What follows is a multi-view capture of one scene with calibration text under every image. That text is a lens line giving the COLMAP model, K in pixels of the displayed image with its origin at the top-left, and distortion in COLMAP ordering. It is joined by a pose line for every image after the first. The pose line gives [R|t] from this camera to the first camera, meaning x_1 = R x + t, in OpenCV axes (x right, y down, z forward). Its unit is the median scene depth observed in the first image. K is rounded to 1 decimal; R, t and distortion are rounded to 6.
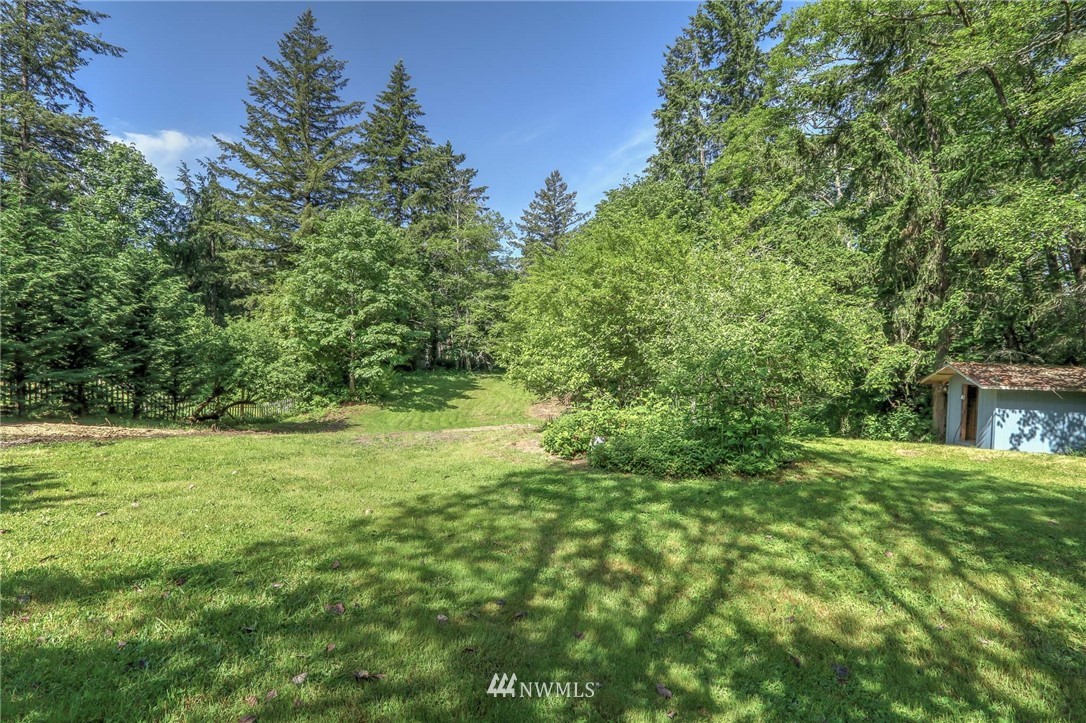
lens RADIAL K [[508.7, 0, 521.3], [0, 508.7, 362.3], [0, 0, 1]] dist [-0.004678, 0.000455]
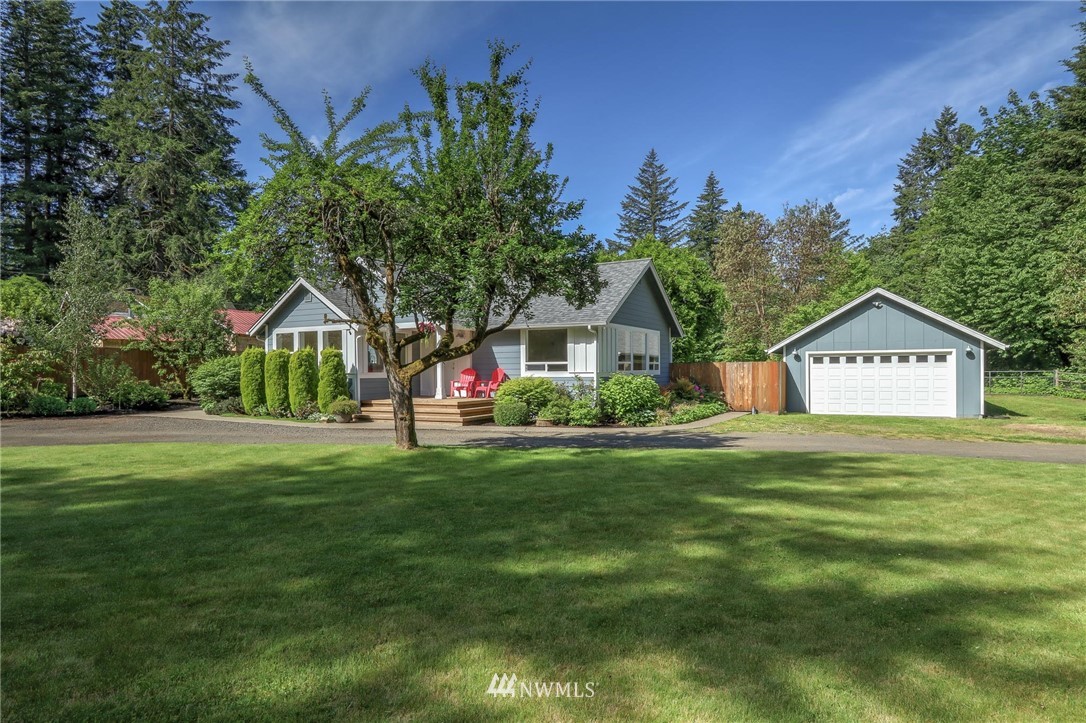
lens RADIAL K [[638.0, 0, 546.2], [0, 638.0, 370.2], [0, 0, 1]] dist [0.002585, -0.001861]
pose [[0.929930, -0.019435, -0.367223, -0.008901], [0.016937, 0.999806, -0.010023, 0.009983], [0.367347, 0.003101, 0.930079, -0.955457]]
